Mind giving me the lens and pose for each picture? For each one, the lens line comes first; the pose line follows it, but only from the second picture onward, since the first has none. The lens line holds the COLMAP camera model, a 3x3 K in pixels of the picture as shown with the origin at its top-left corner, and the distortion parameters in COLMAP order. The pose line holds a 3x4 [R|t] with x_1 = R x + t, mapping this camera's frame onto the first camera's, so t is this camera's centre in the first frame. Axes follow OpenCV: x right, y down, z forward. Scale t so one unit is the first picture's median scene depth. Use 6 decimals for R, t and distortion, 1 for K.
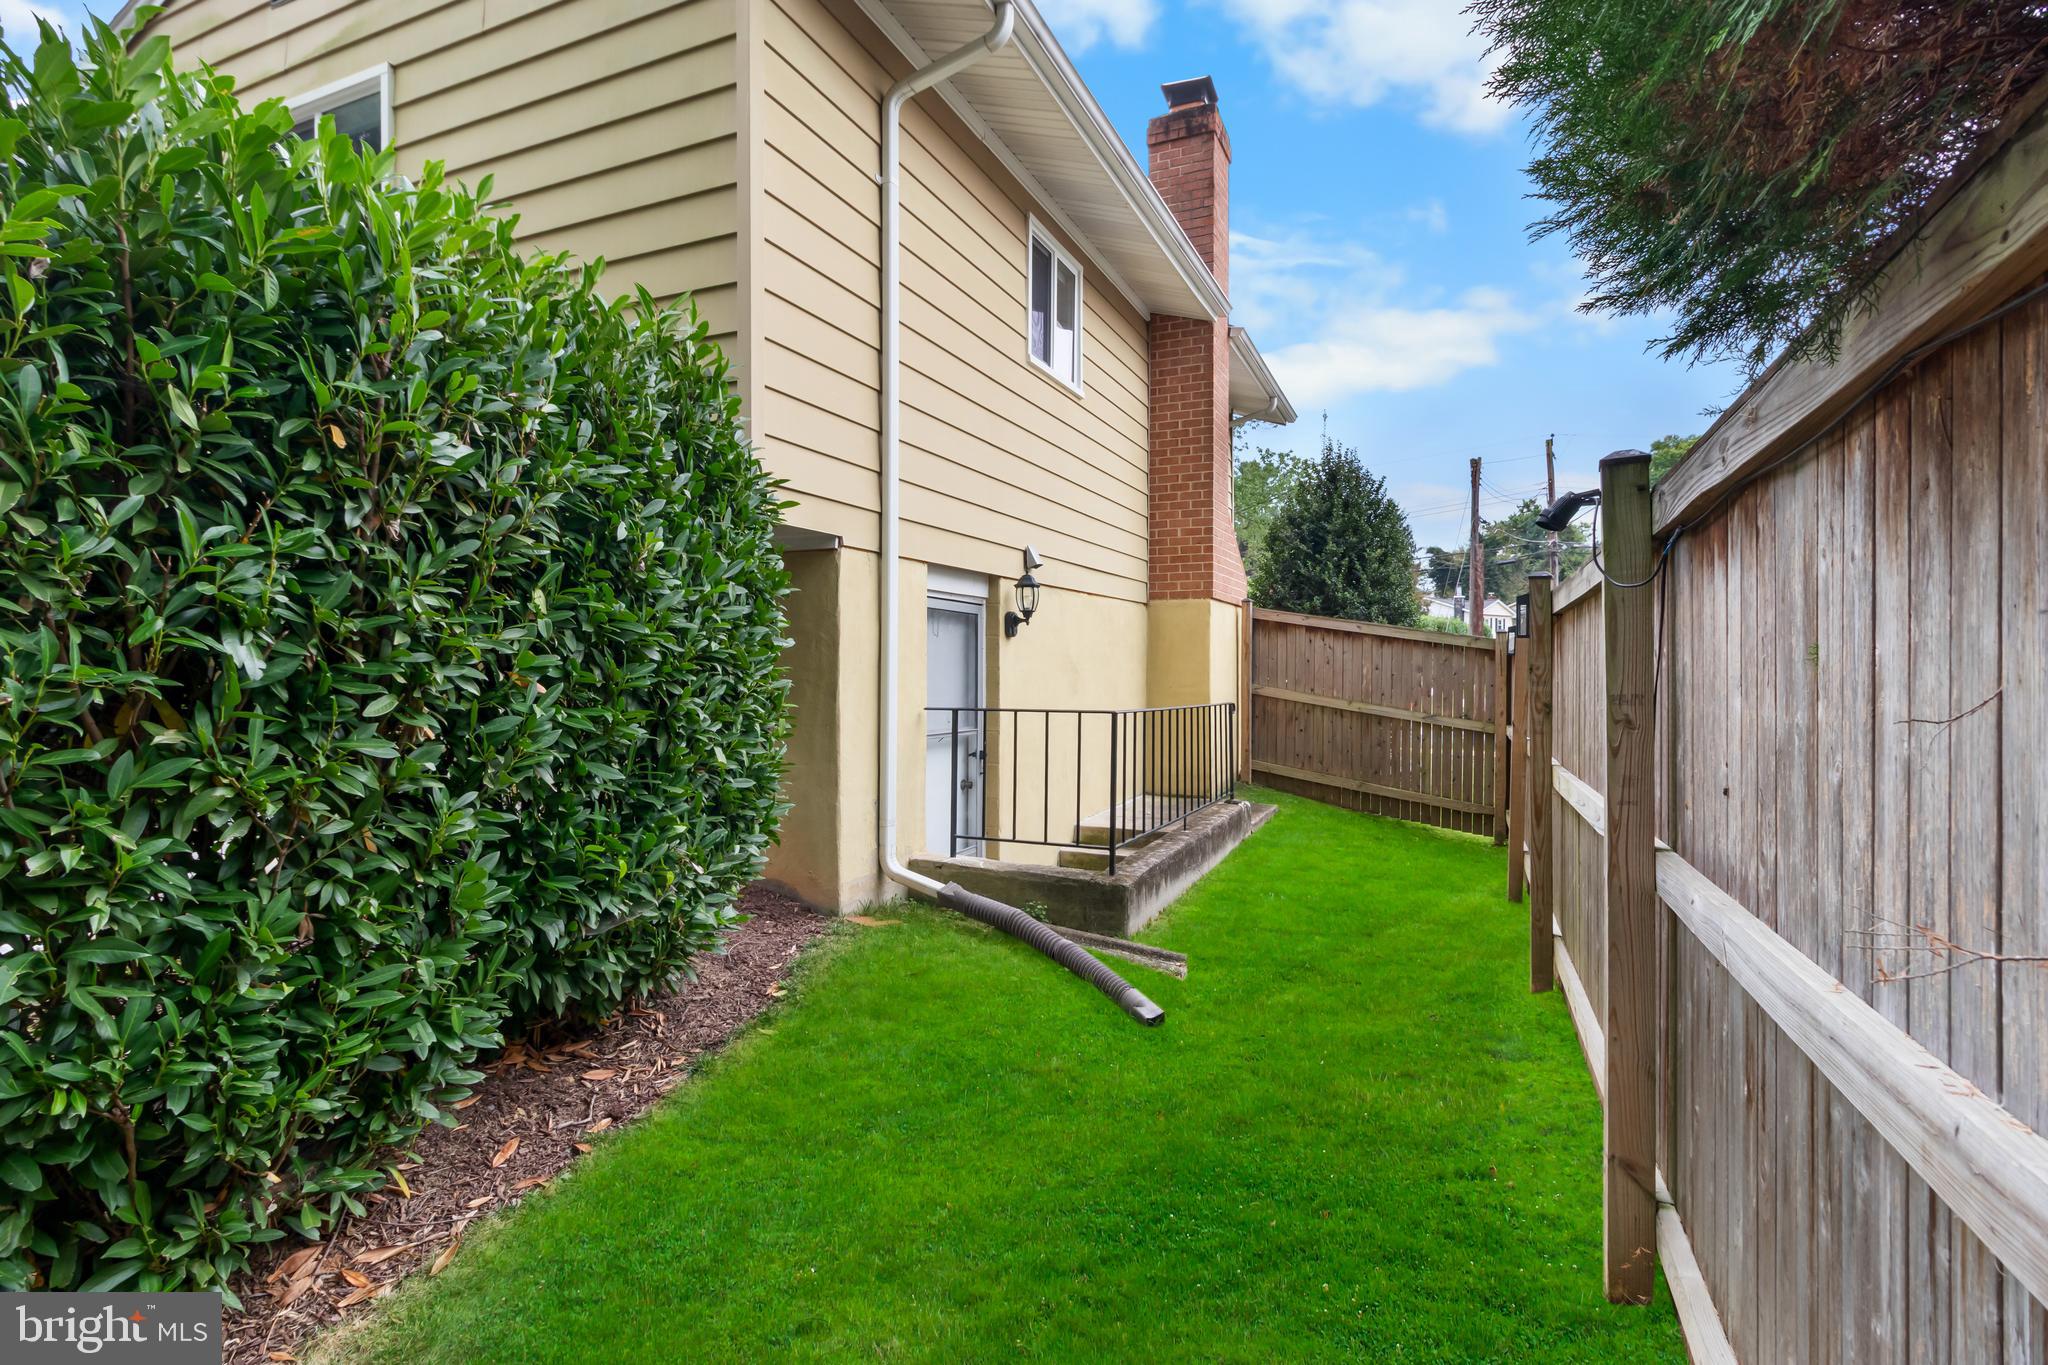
lens RADIAL K [[961.5, 0, 1034.3], [0, 961.5, 679.5], [0, 0, 1]] dist [0.001324, 0.000797]
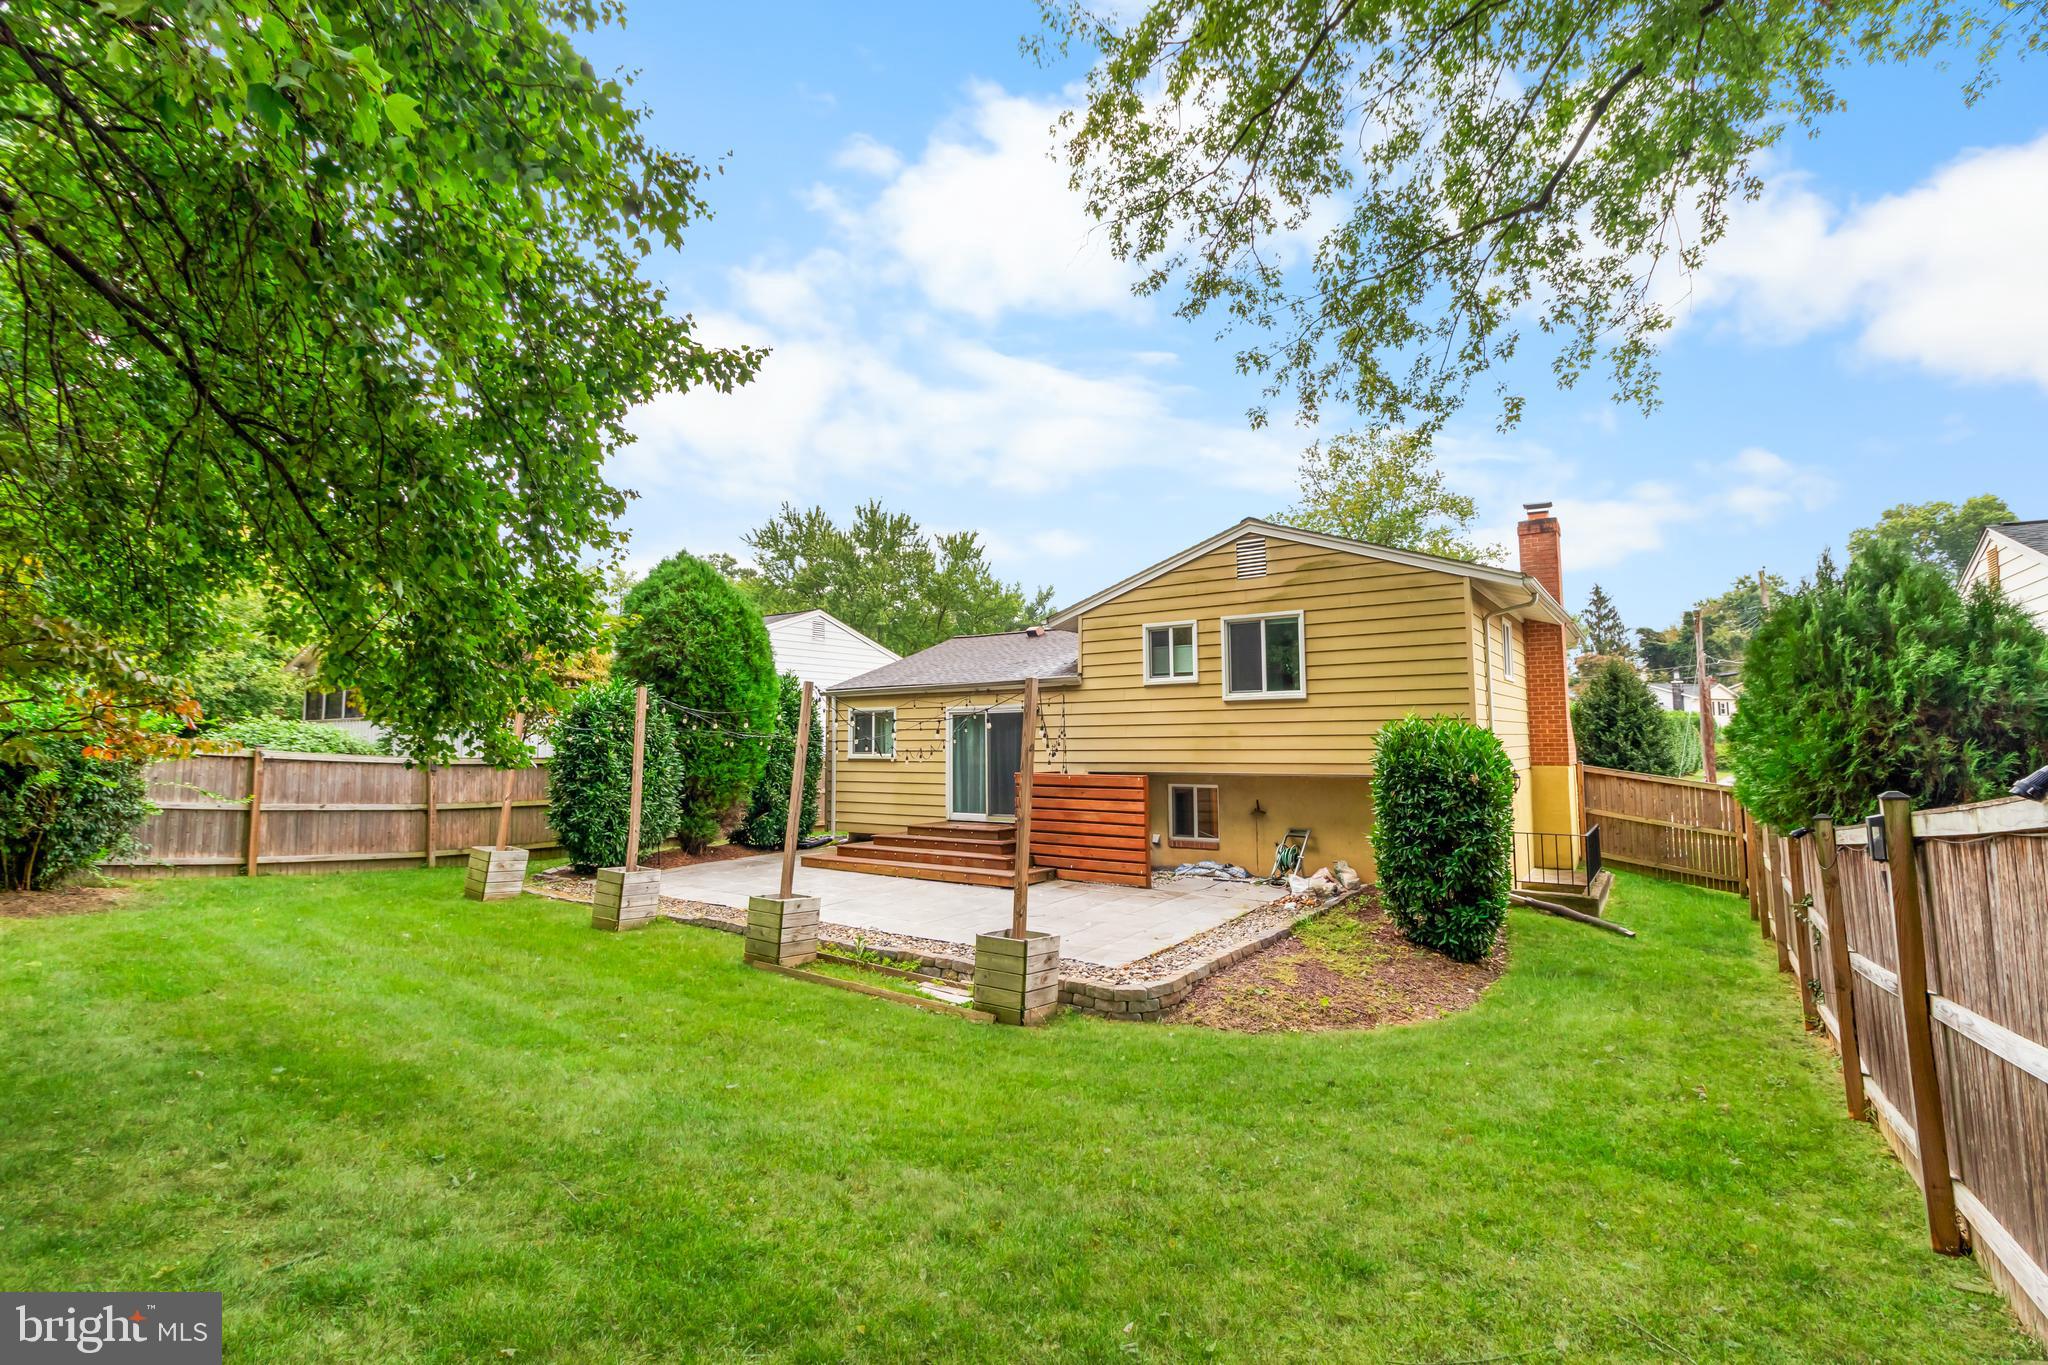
lens RADIAL K [[961.5, 0, 1011.8], [0, 961.5, 666.2], [0, 0, 1]] dist [0.001324, 0.000797]
pose [[0.983132, -0.023973, -0.181318, -0.515894], [0.008140, 0.996126, -0.087565, -0.113529], [0.182715, 0.084612, 0.979518, -1.032704]]
